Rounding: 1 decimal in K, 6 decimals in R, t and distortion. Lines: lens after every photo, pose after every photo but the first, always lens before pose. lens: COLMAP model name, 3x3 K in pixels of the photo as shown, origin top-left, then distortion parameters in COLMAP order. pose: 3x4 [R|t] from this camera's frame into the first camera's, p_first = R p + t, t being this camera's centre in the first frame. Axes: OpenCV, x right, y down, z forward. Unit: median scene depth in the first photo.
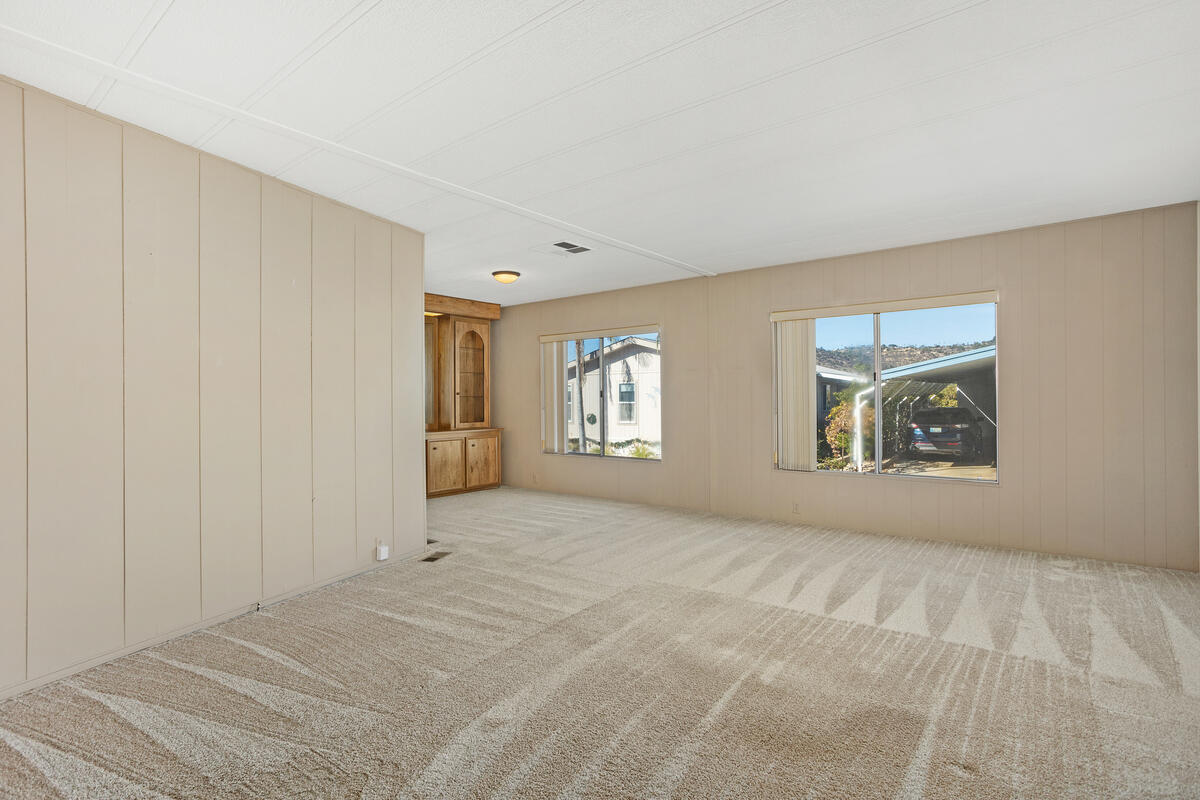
lens RADIAL K [[584.9, 0, 601.7], [0, 584.9, 405.8], [0, 0, 1]] dist [-0.024287, 0.016386]
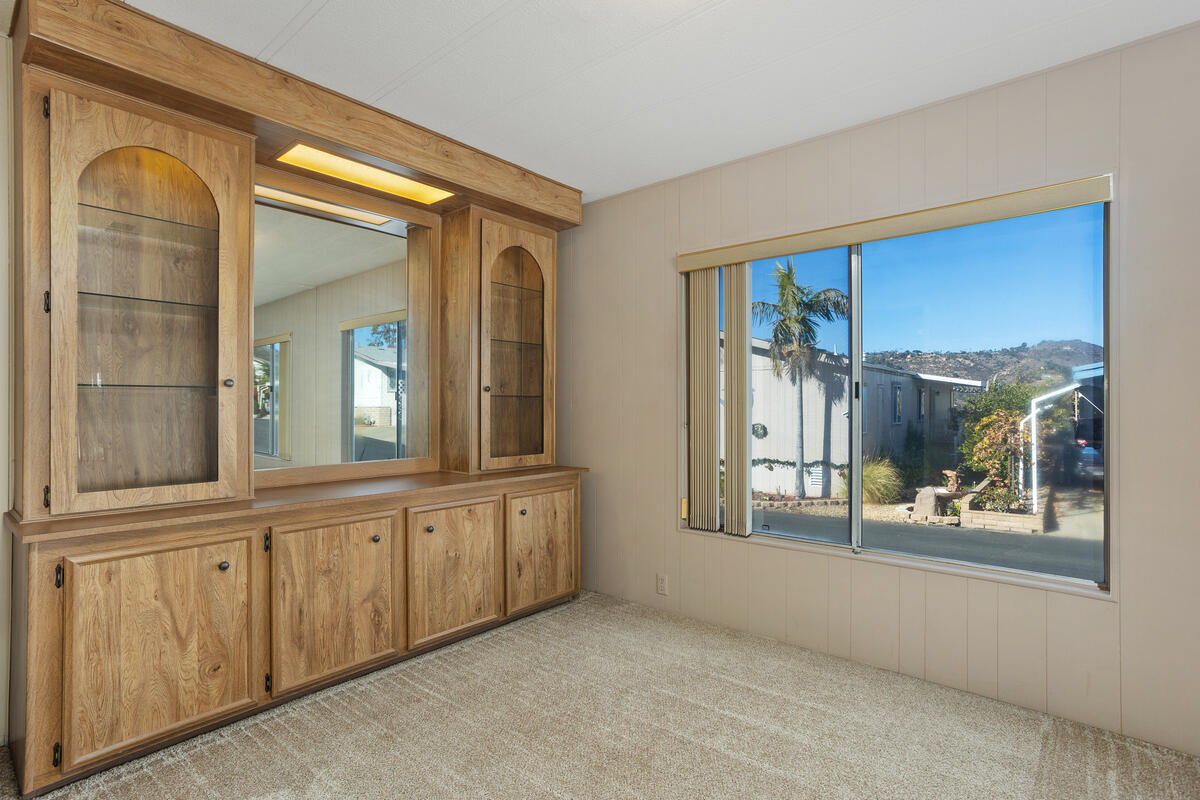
lens RADIAL K [[584.9, 0, 597.0], [0, 584.9, 408.7], [0, 0, 1]] dist [-0.024287, 0.016386]
pose [[0.999409, 0.006441, -0.033777, -0.145692], [-0.006589, 0.999969, -0.004289, -0.004983], [0.033749, 0.004509, 0.999420, 0.555377]]
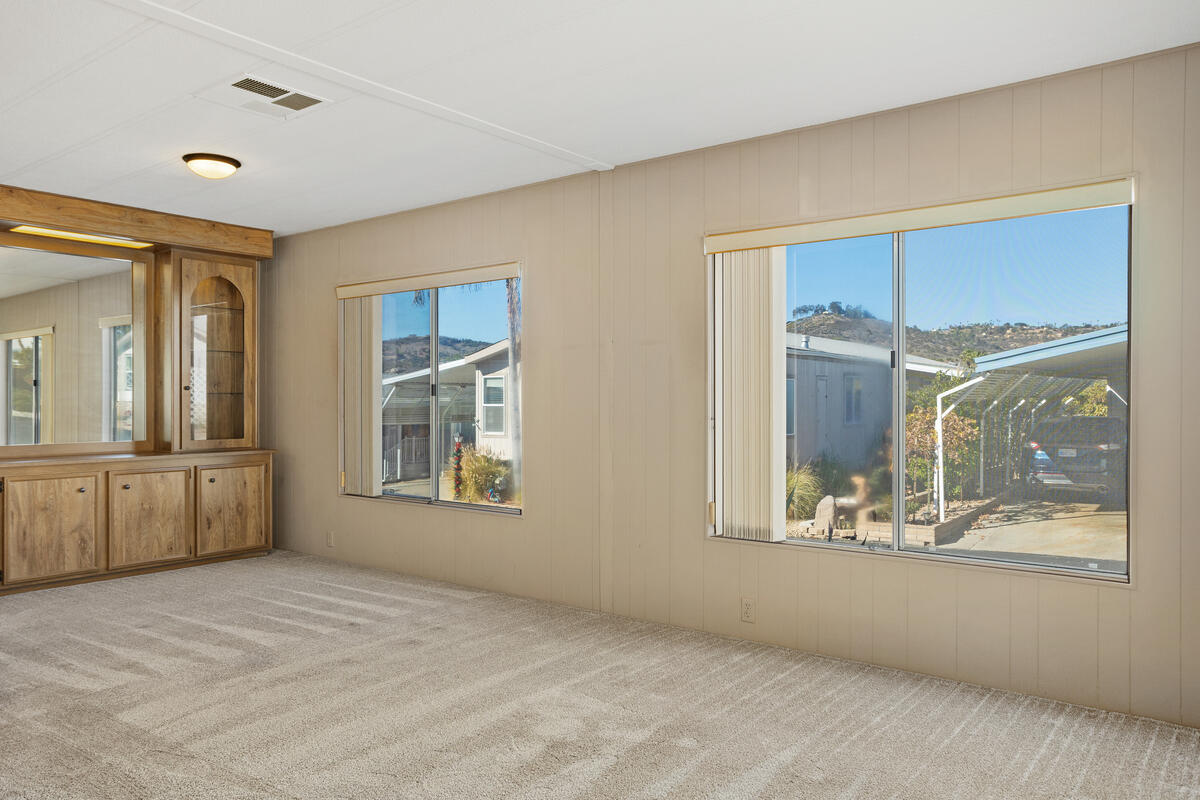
lens RADIAL K [[855.0, 0, 599.4], [0, 855.0, 410.2], [0, 0, 1]] dist [0.010879, 0.019067]
pose [[0.999949, 0.006955, 0.007322, 0.138146], [-0.006956, 0.999976, 0.000078, -0.002156], [-0.007321, -0.000129, 0.999973, 0.167630]]
